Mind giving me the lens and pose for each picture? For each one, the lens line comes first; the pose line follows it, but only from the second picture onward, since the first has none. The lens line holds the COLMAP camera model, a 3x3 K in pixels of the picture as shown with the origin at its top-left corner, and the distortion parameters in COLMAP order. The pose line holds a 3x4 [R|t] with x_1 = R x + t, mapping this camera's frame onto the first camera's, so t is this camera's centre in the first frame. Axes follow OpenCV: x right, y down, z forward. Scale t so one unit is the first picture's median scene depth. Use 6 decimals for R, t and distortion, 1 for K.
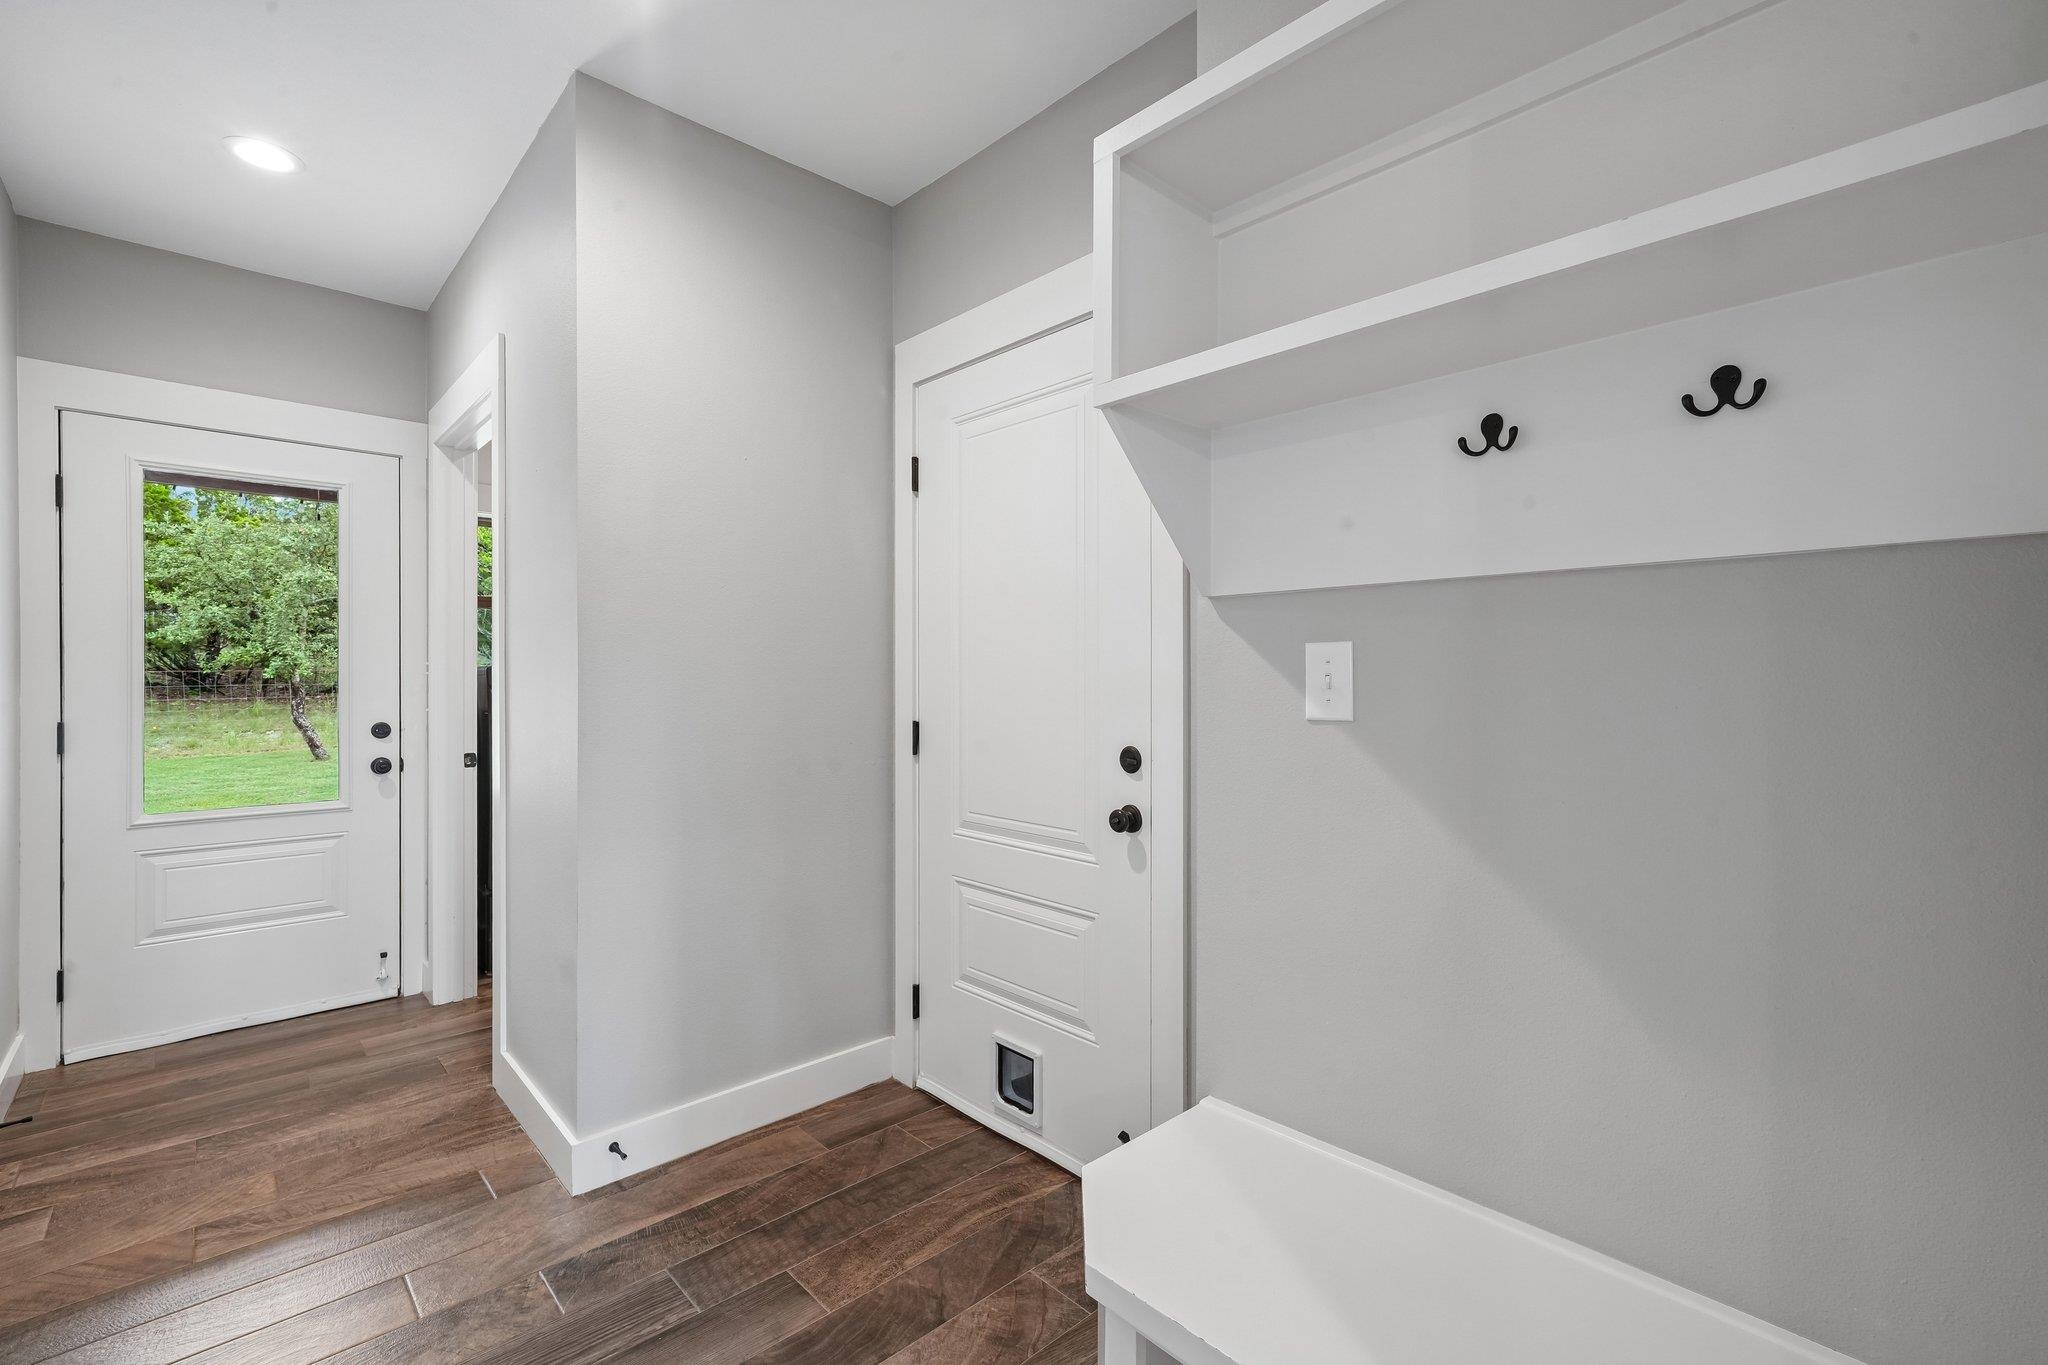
lens RADIAL K [[881.4, 0, 1013.6], [0, 881.4, 681.7], [0, 0, 1]] dist [0.002007, 0.000234]
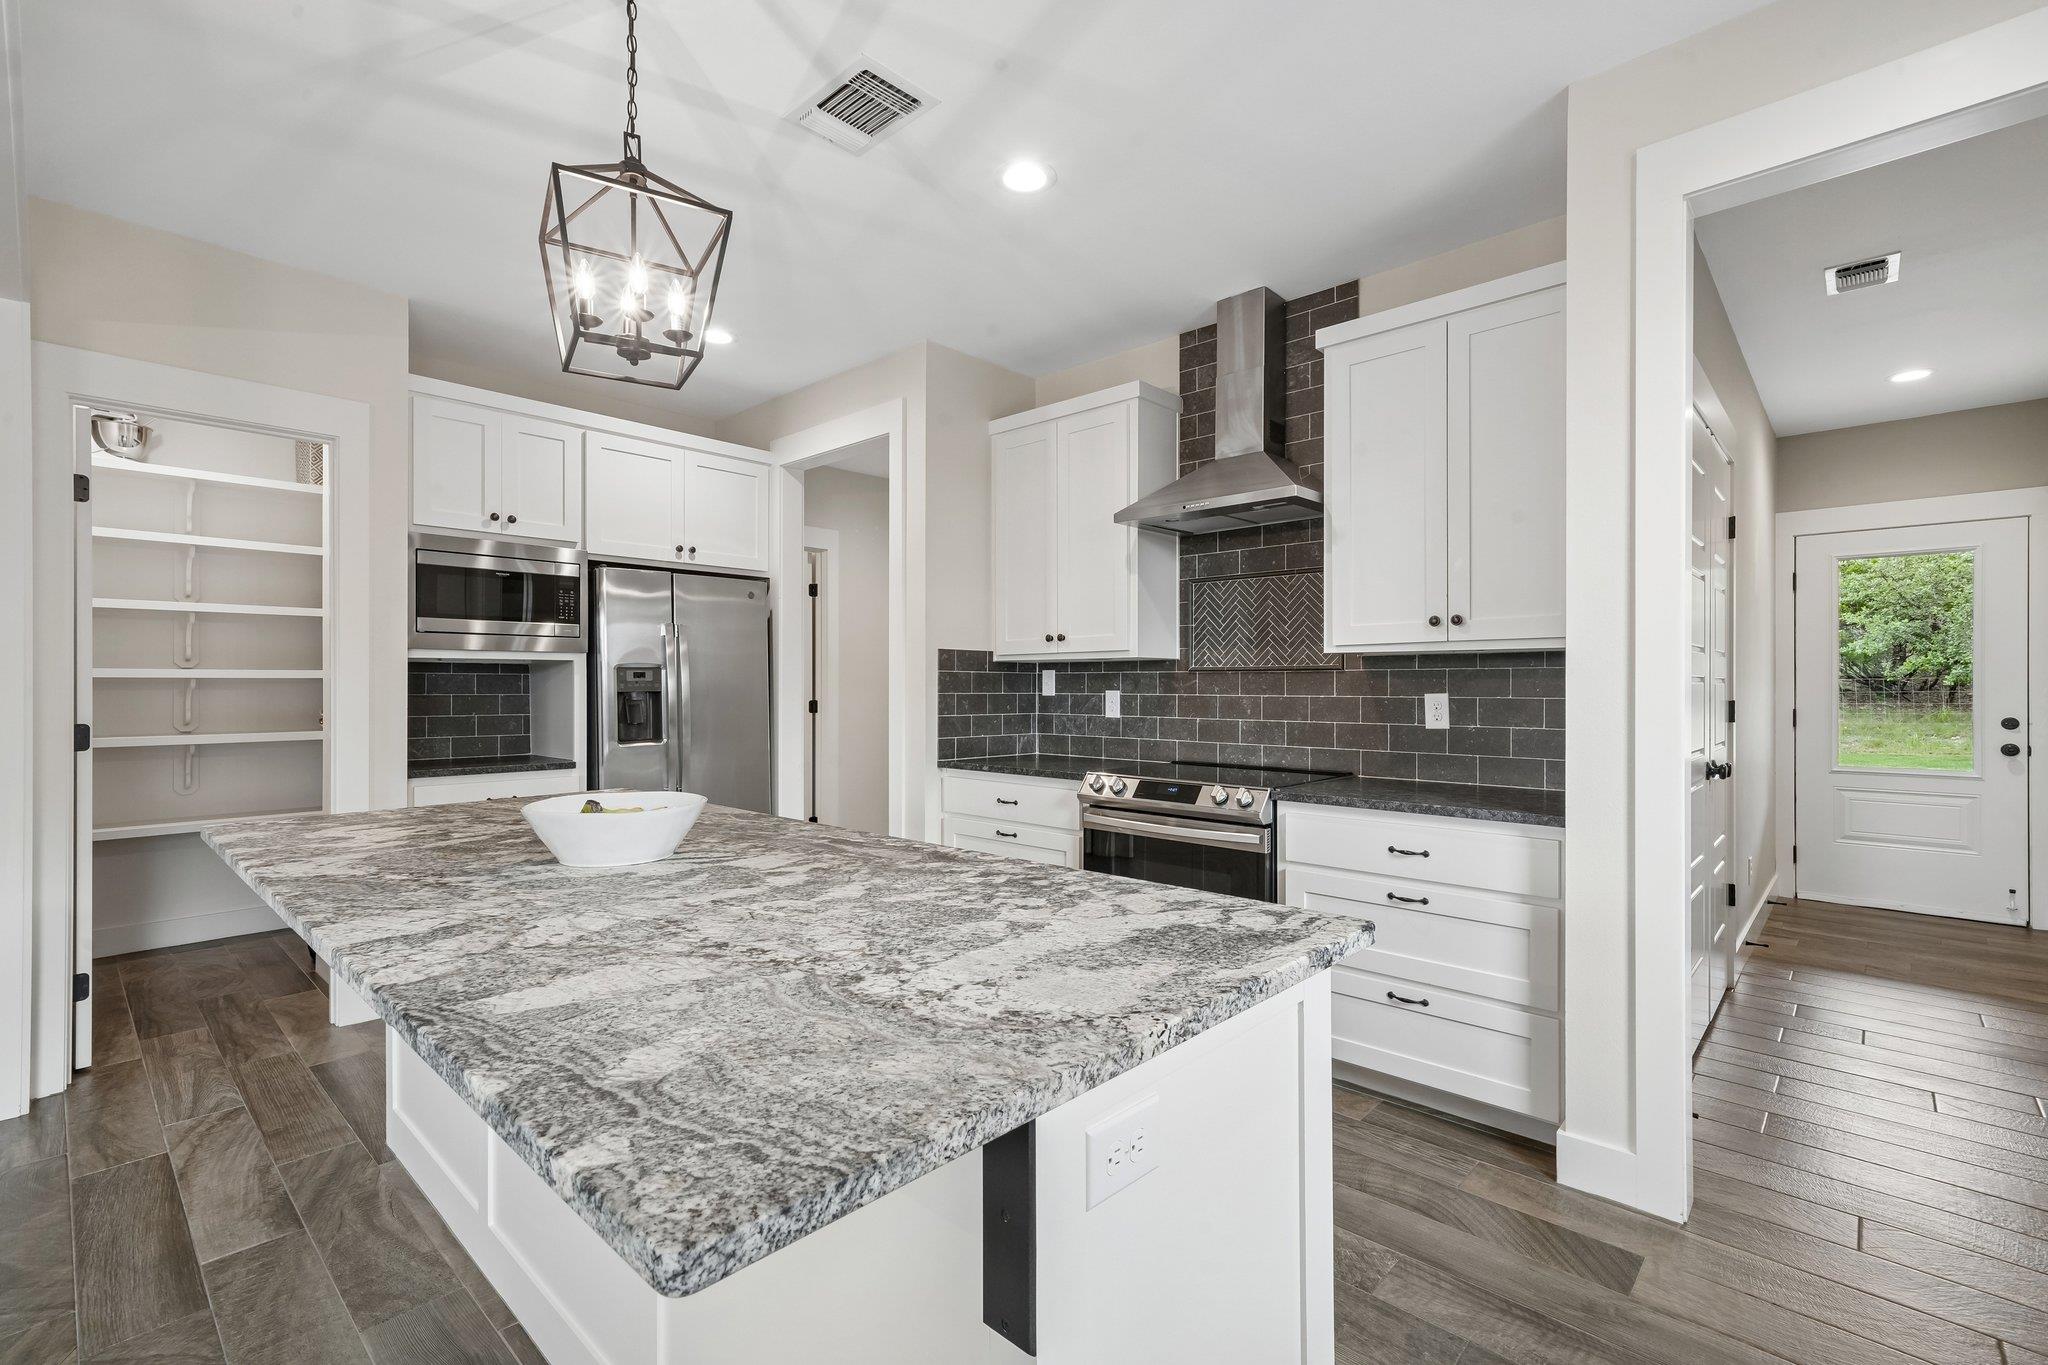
lens RADIAL K [[905.2, 0, 1027.0], [0, 905.2, 680.4], [0, 0, 1]] dist [-0.001914, 0.003932]
pose [[0.064558, -0.003249, -0.997909, 0.185821], [-0.006058, 0.999975, -0.003648, 0.001134], [0.997896, 0.006280, 0.064537, -0.191507]]
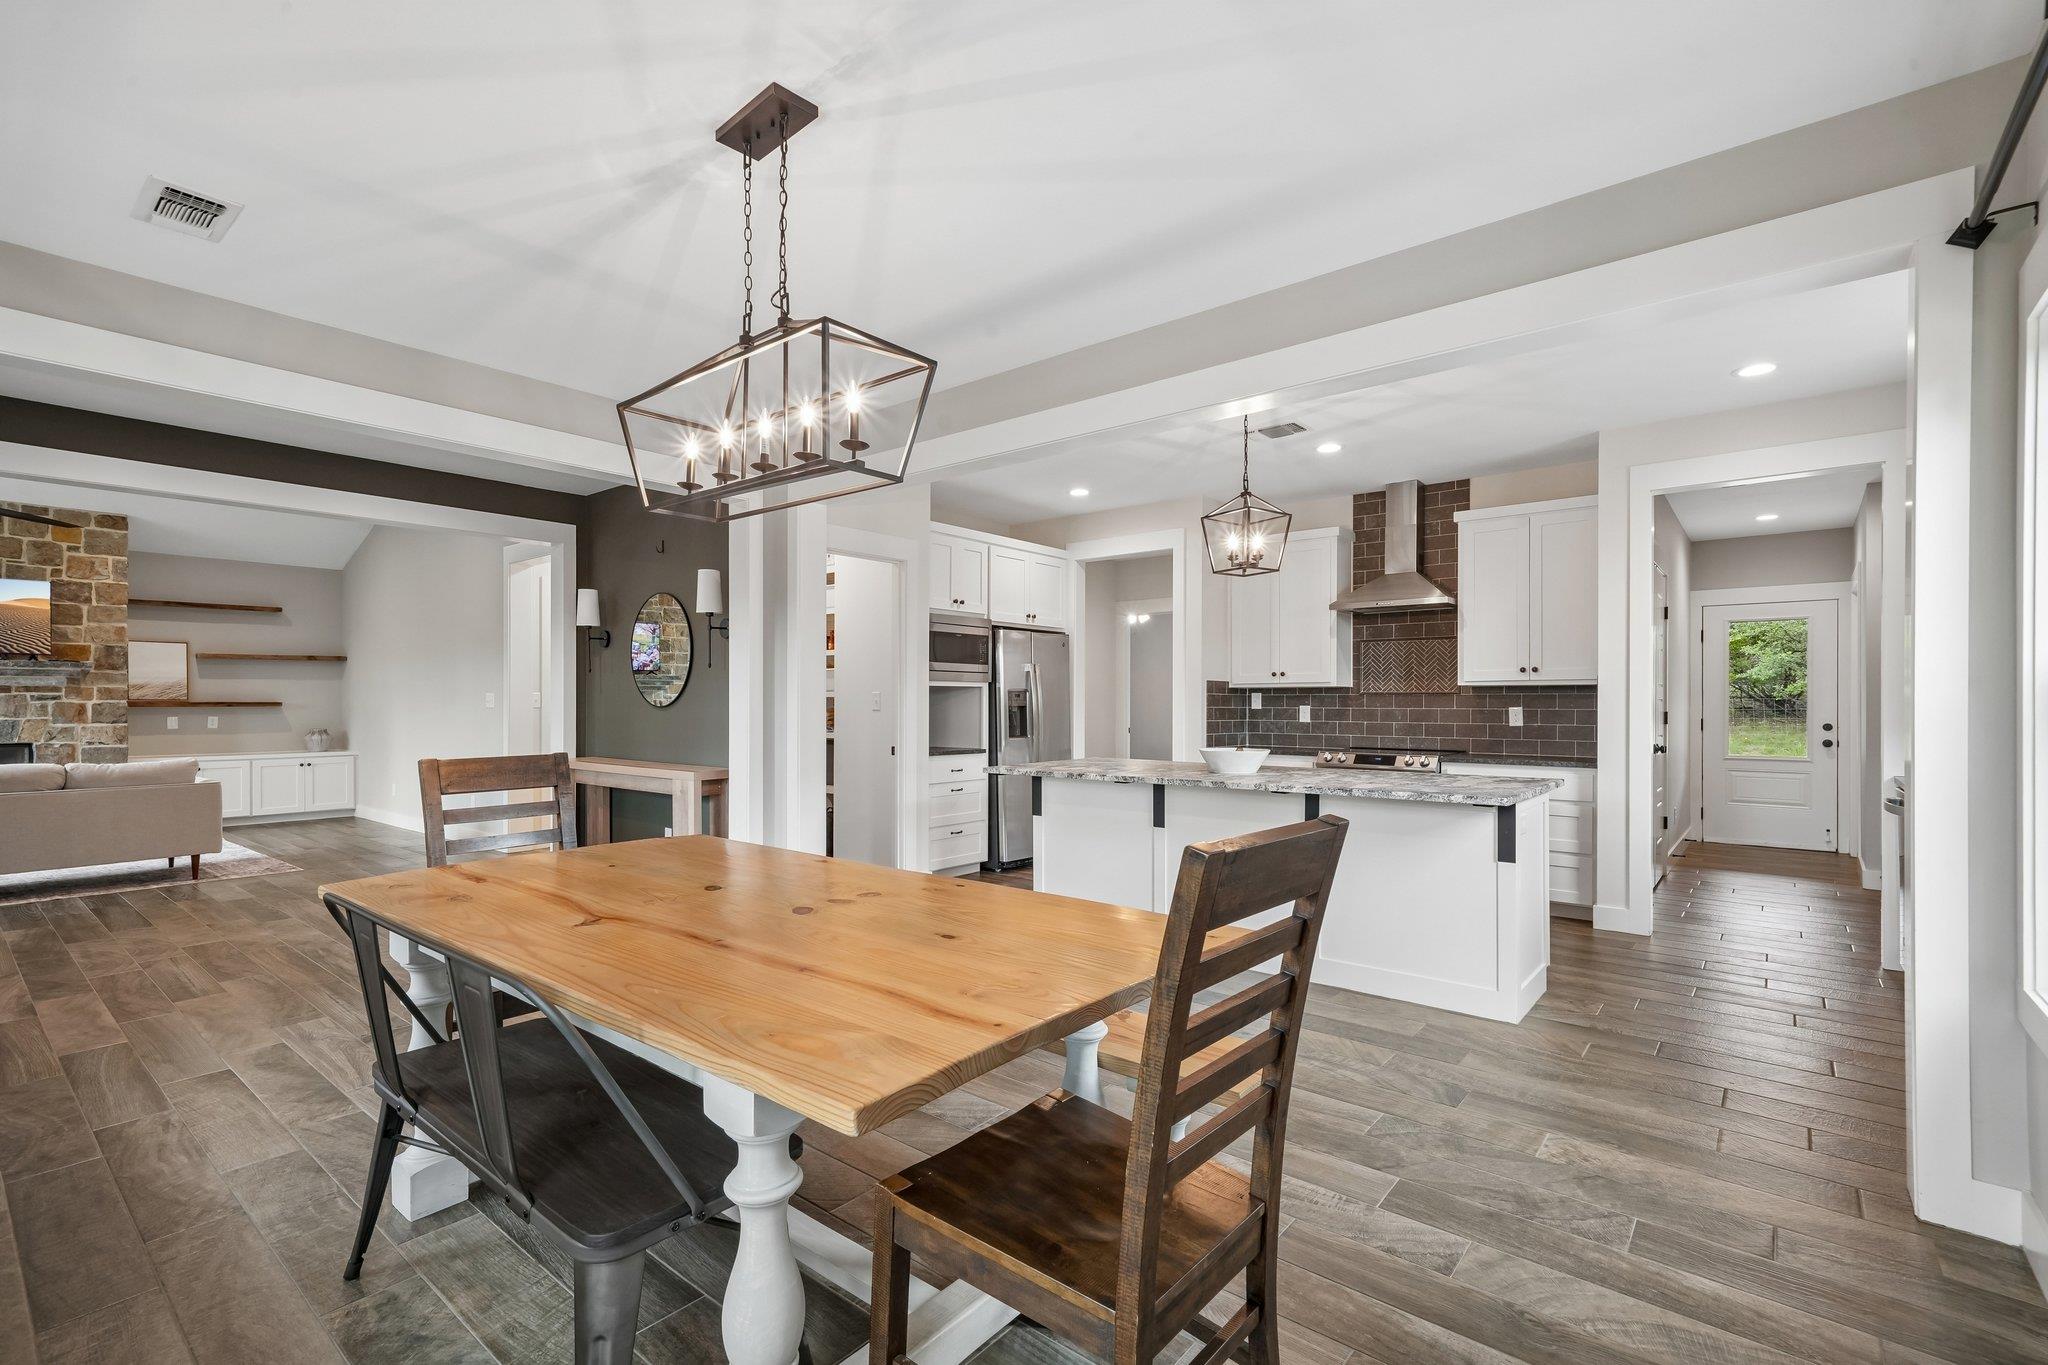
lens RADIAL K [[905.2, 0, 1027.6], [0, 905.2, 699.3], [0, 0, 1]] dist [-0.001914, 0.003932]
pose [[0.121732, -0.002499, -0.992560, 0.414700], [-0.007138, 0.999969, -0.003393, 0.002855], [0.992537, 0.007498, 0.121710, -0.405168]]
